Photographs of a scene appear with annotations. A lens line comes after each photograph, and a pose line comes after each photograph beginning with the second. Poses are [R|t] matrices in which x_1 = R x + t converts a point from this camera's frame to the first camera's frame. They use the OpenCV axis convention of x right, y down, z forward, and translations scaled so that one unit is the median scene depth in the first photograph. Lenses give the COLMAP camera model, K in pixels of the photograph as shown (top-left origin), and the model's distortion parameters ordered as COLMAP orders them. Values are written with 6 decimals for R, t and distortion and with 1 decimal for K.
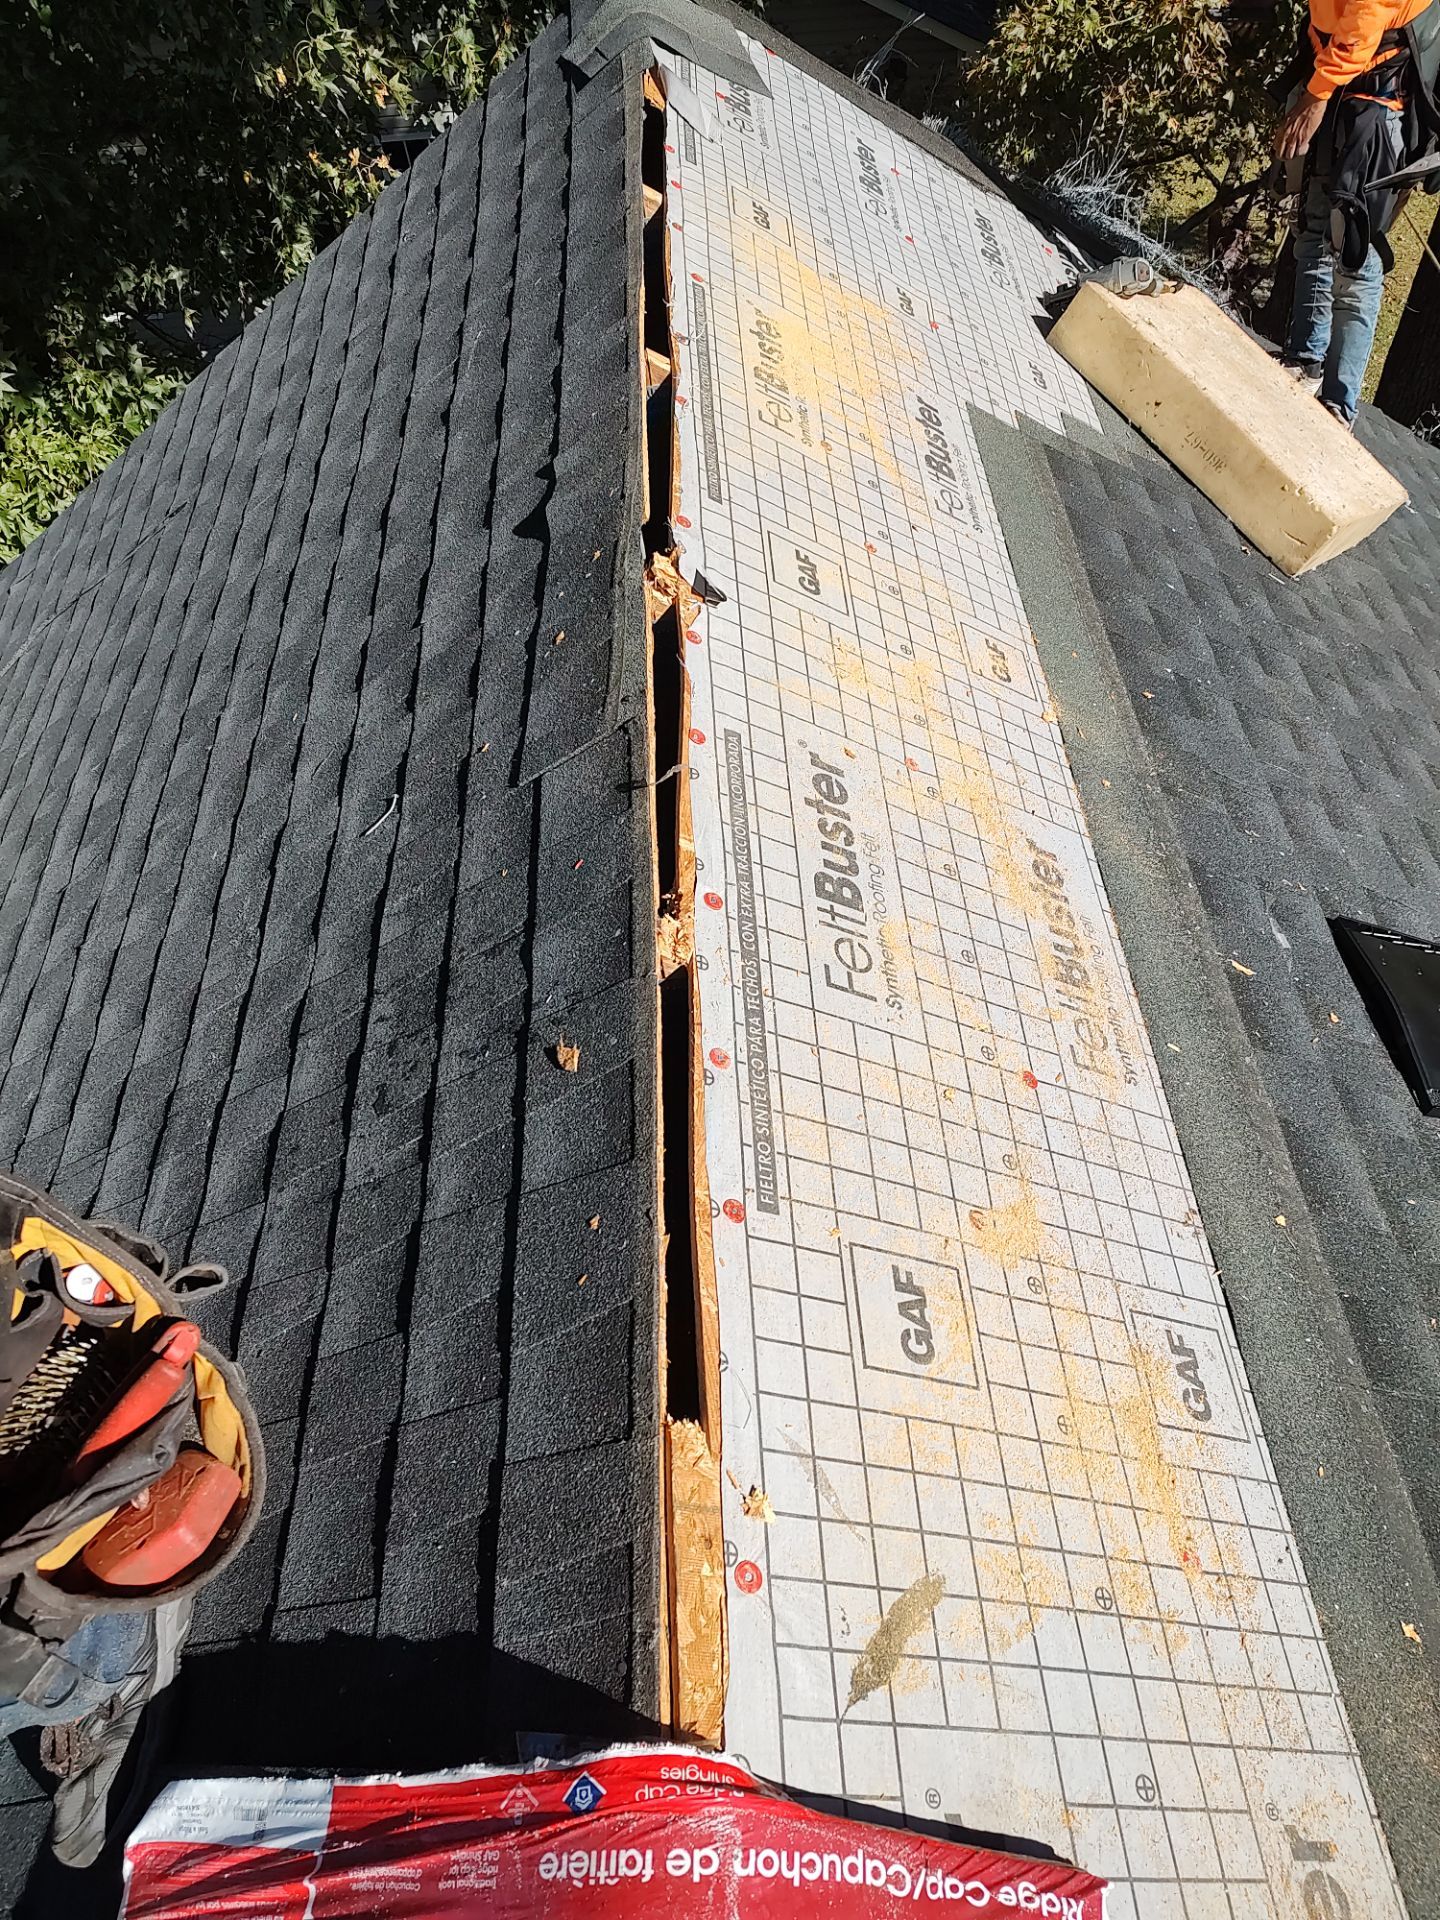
lens RADIAL K [[1348.7, 0, 723.0], [0, 1348.7, 950.8], [0, 0, 1]] dist [0.046290, -0.047679]
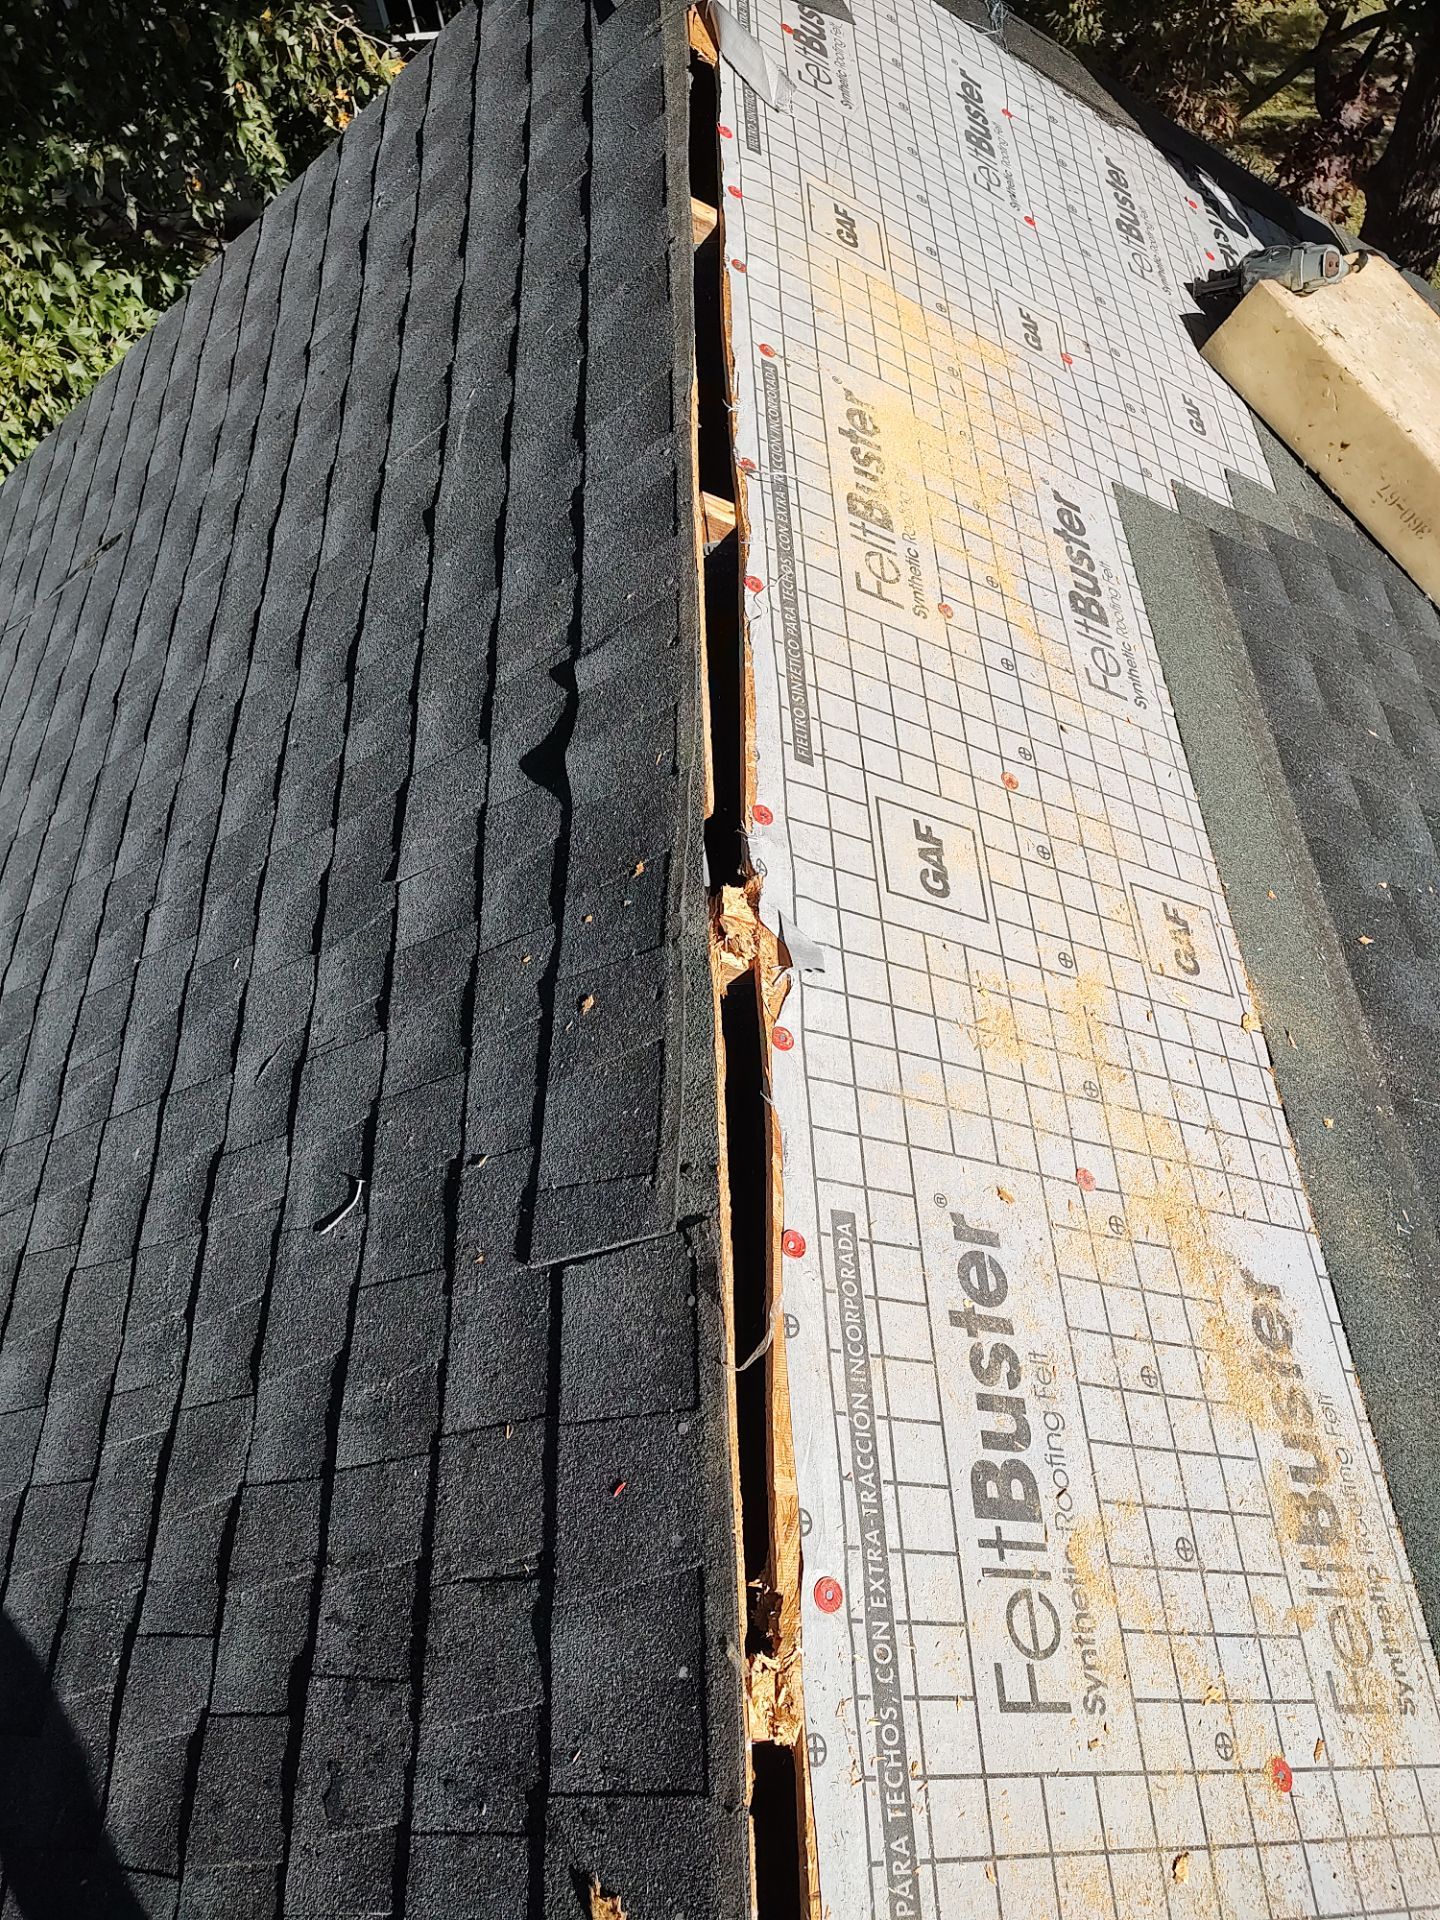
lens RADIAL K [[1365.3, 0, 715.0], [0, 1365.3, 953.7], [0, 0, 1]] dist [0.040954, -0.037522]
pose [[0.999845, 0.007485, -0.015925, -0.049472], [-0.005665, 0.993757, 0.111420, -0.382932], [0.016660, -0.111313, 0.993646, 0.343470]]
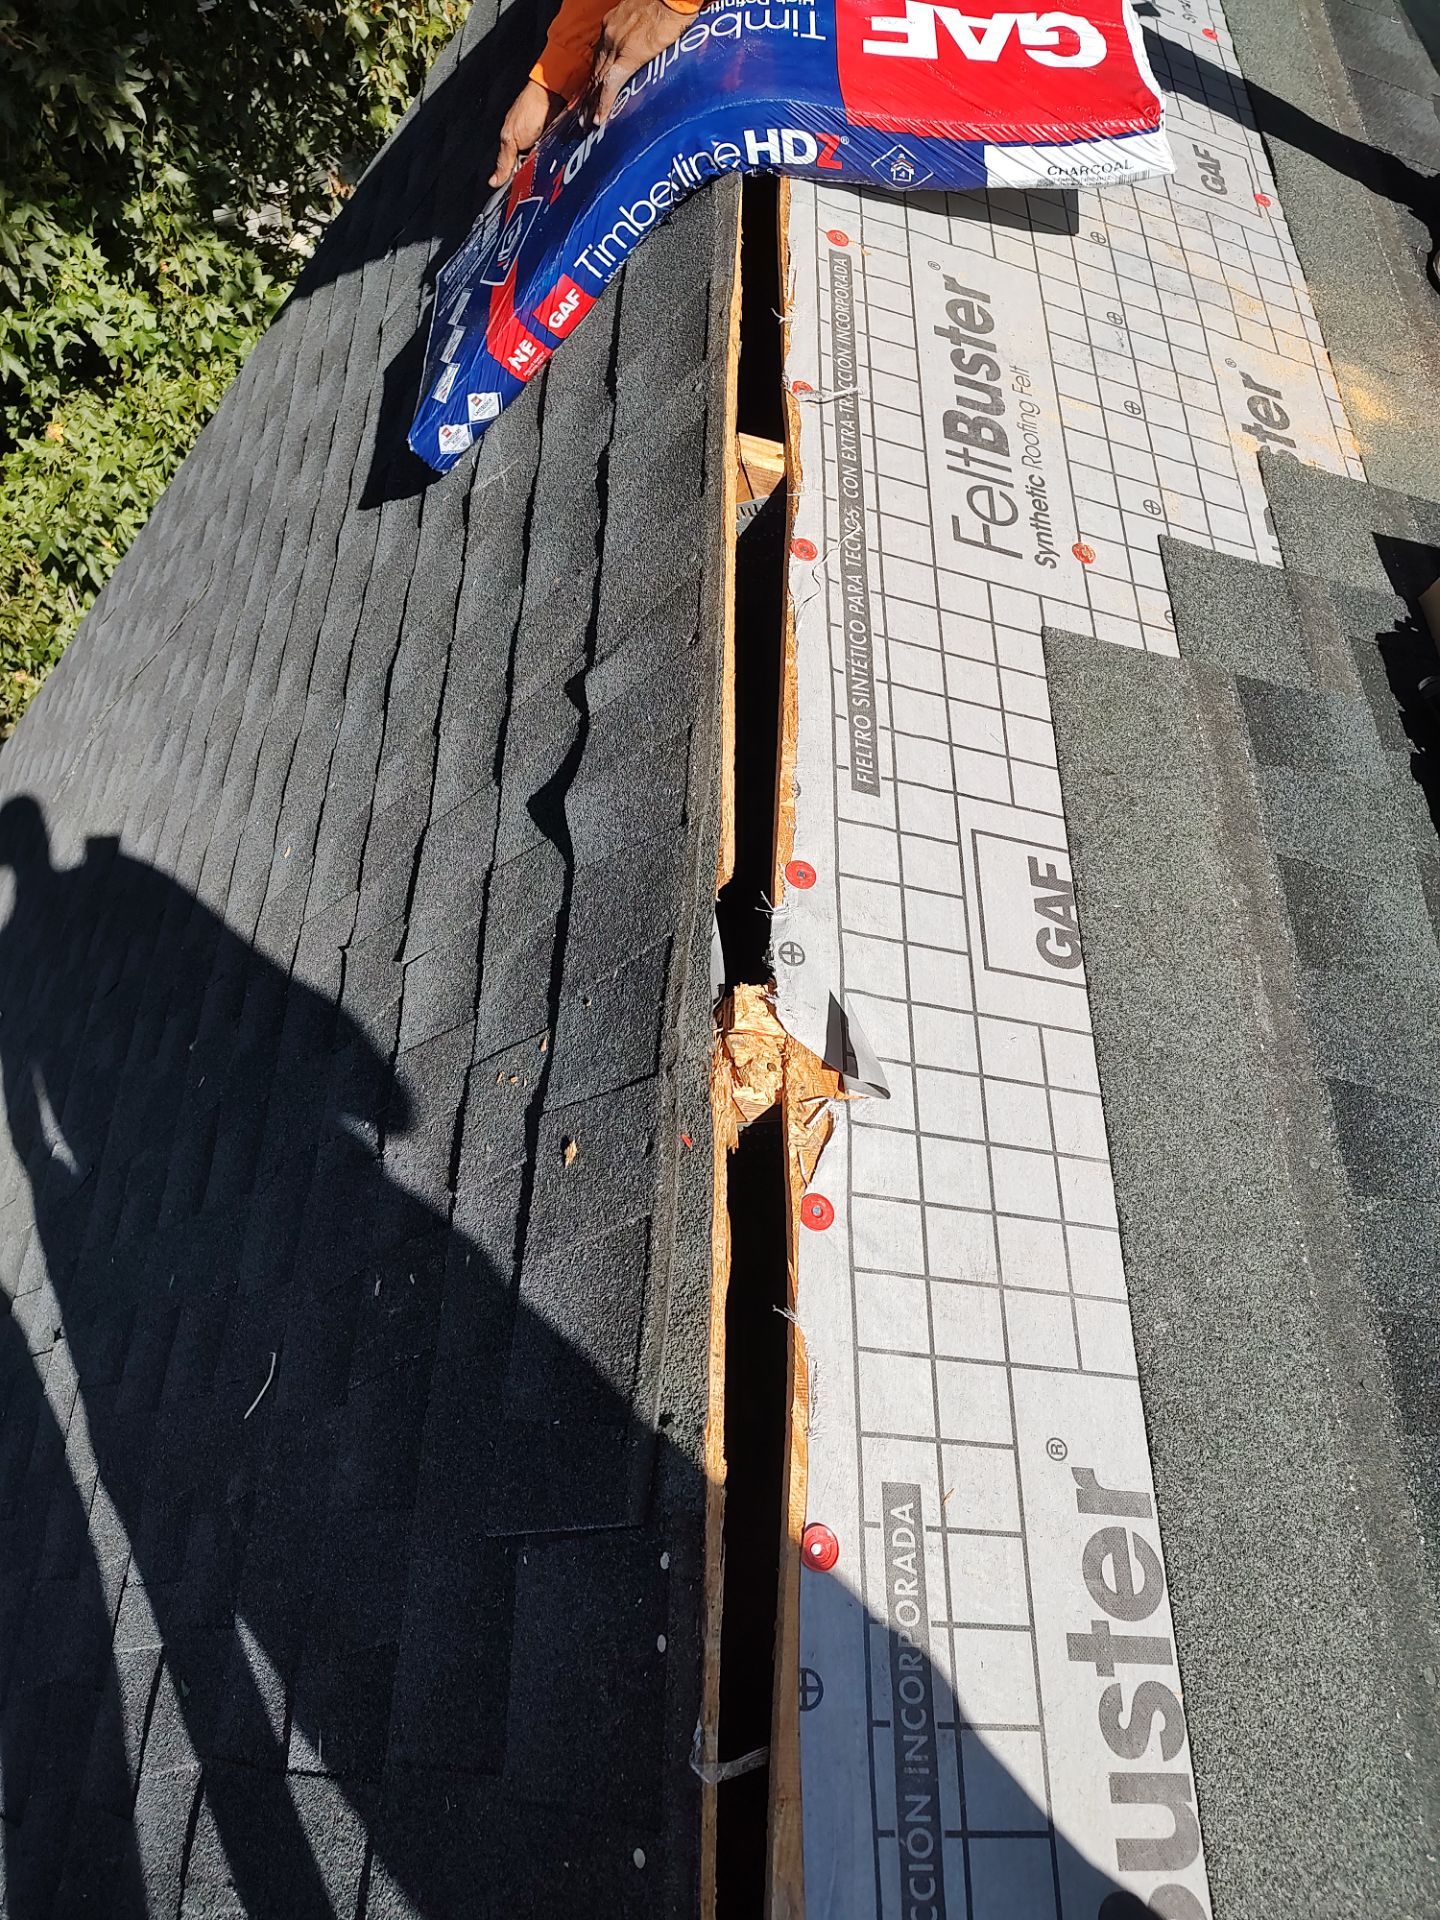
lens RADIAL K [[1357.7, 0, 727.2], [0, 1357.7, 966.2], [0, 0, 1]] dist [0.017691, -0.005682]
pose [[0.980161, -0.046403, -0.192695, 0.047226], [0.075317, 0.986479, 0.145556, -0.424303], [0.183336, -0.157182, 0.970403, 0.589129]]
